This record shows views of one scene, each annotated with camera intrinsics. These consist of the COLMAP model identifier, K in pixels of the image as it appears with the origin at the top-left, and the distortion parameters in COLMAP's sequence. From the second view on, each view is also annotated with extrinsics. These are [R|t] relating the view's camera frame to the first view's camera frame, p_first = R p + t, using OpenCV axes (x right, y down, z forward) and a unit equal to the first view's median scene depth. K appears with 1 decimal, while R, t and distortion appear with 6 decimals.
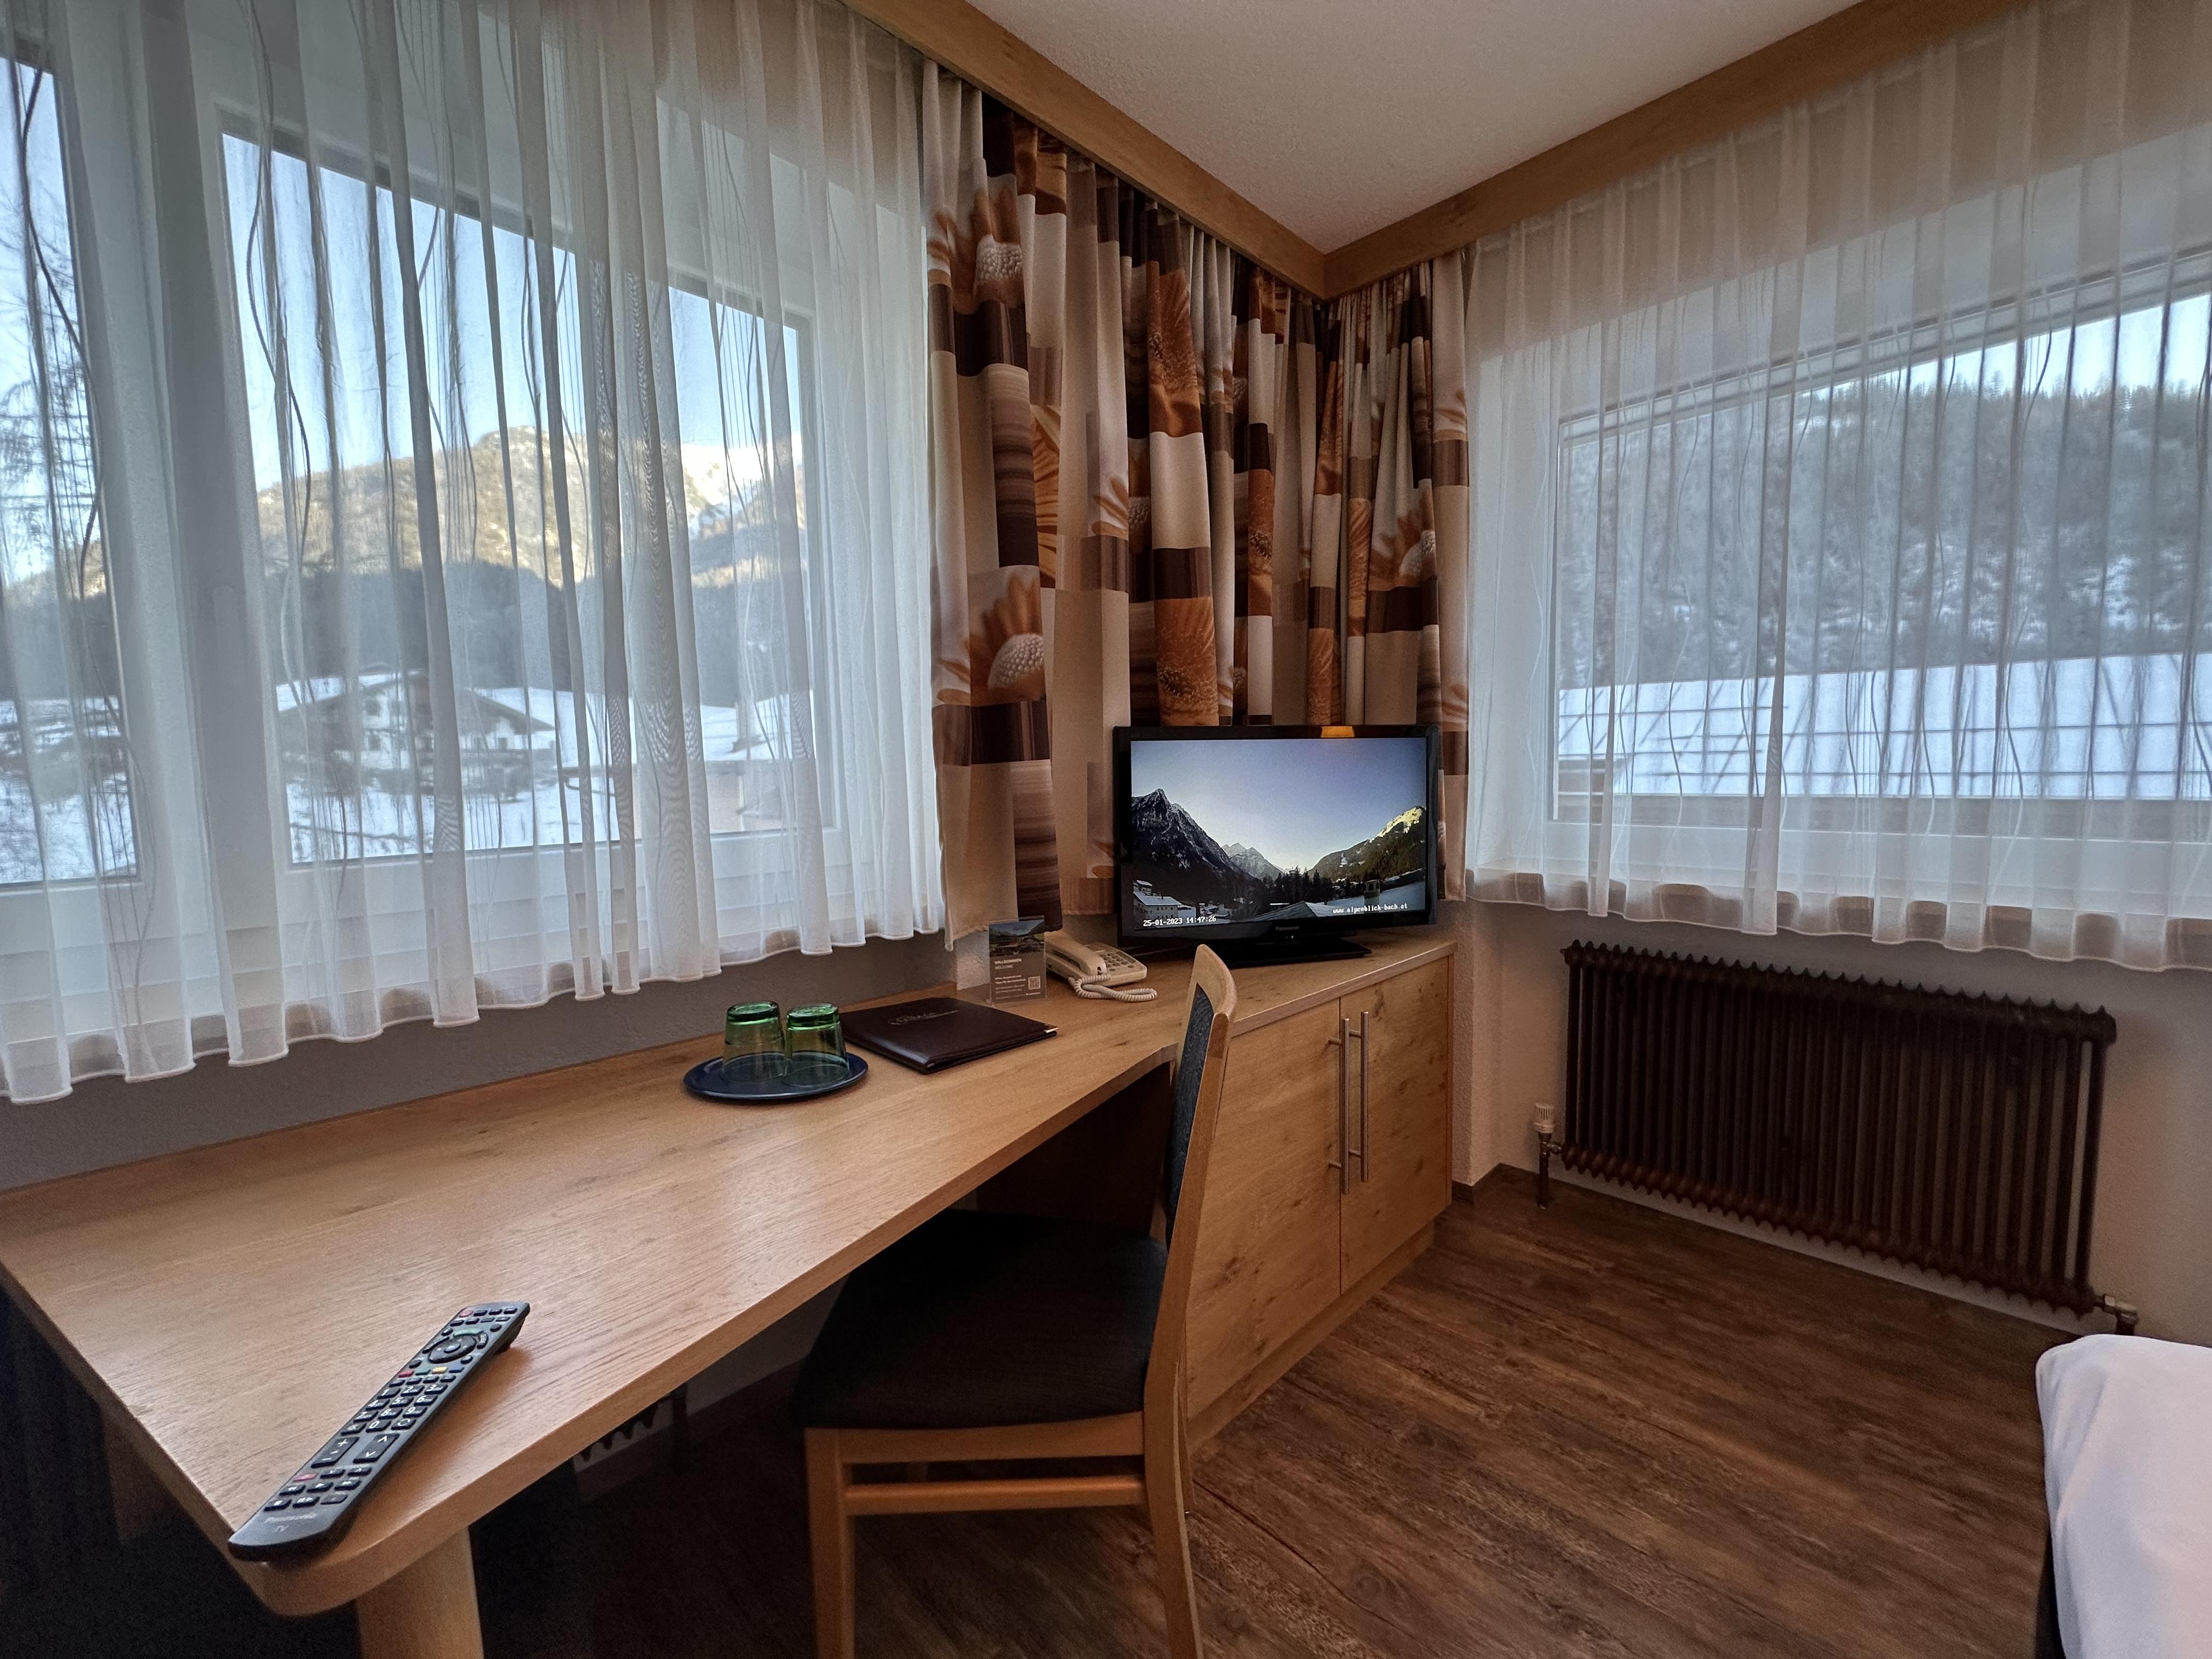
lens RADIAL K [[881.0, 0, 1116.1], [0, 881.0, 827.7], [0, 0, 1]] dist [-0.003991, -0.000756]
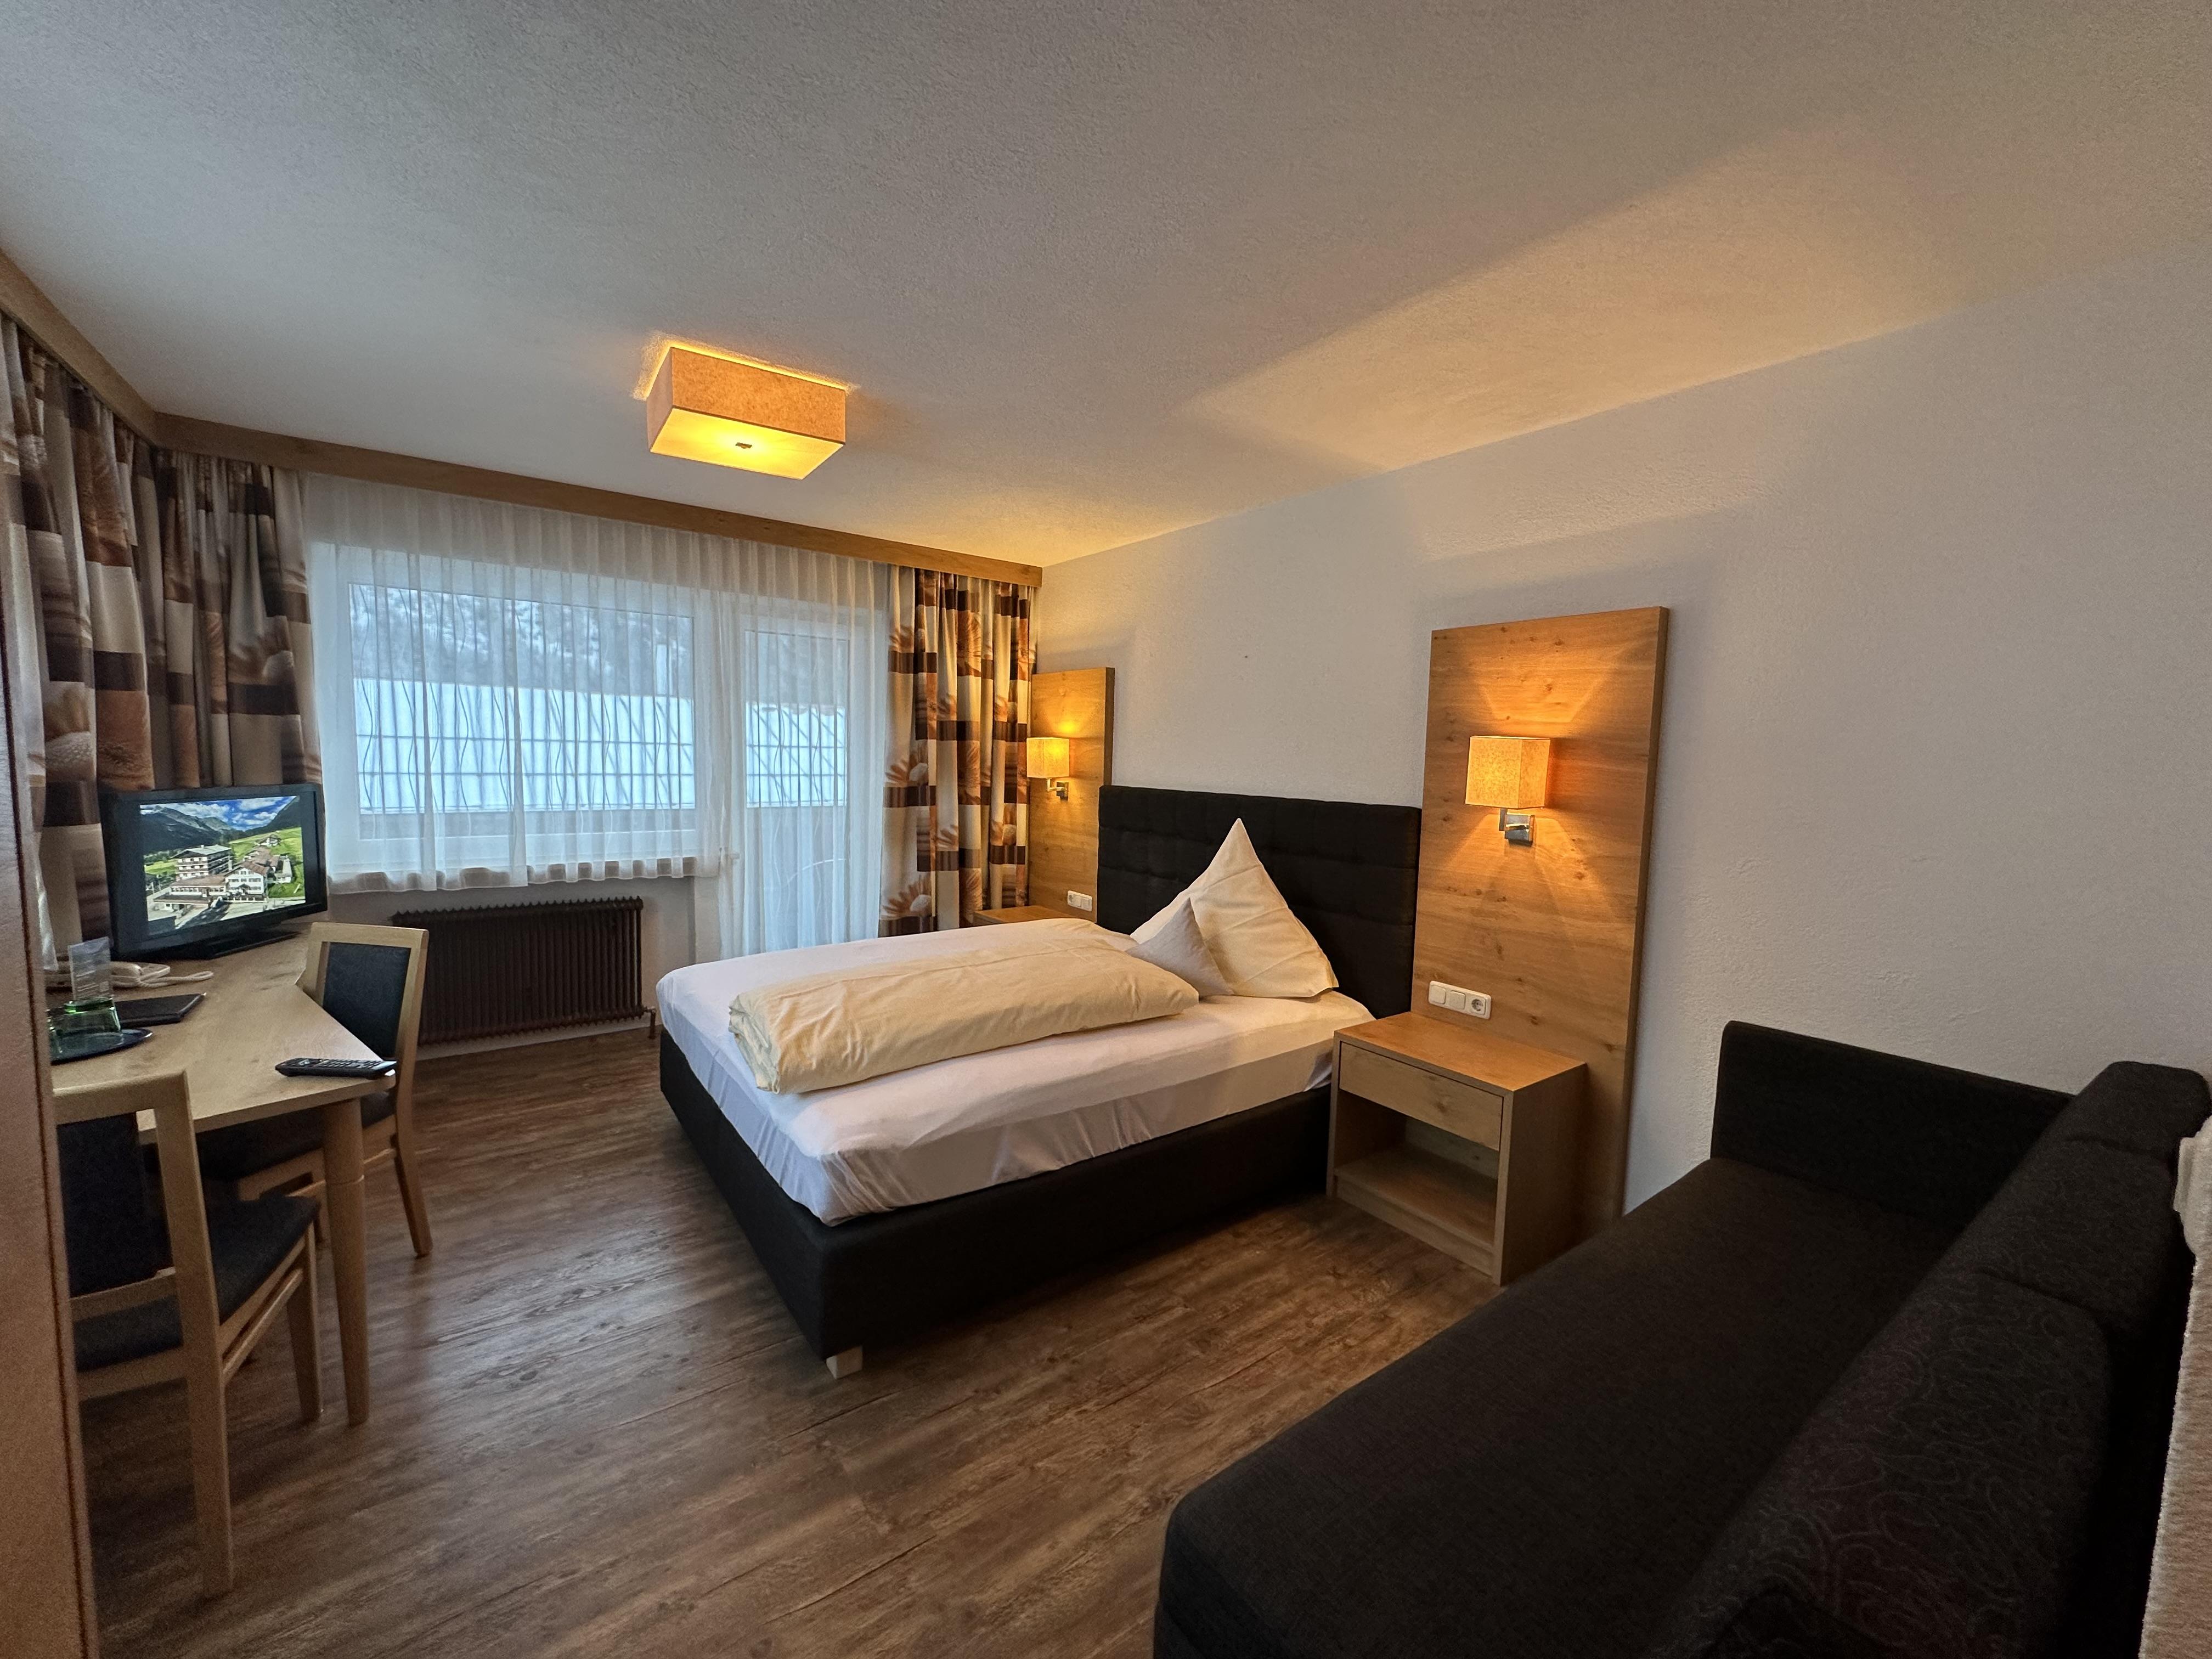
lens RADIAL K [[881.0, 0, 1111.0], [0, 881.0, 827.9], [0, 0, 1]] dist [-0.003991, -0.000756]
pose [[0.147249, -0.061386, 0.987193, -0.924684], [0.044890, 0.997459, 0.055328, -0.058699], [-0.988080, 0.036168, 0.149631, -0.588497]]
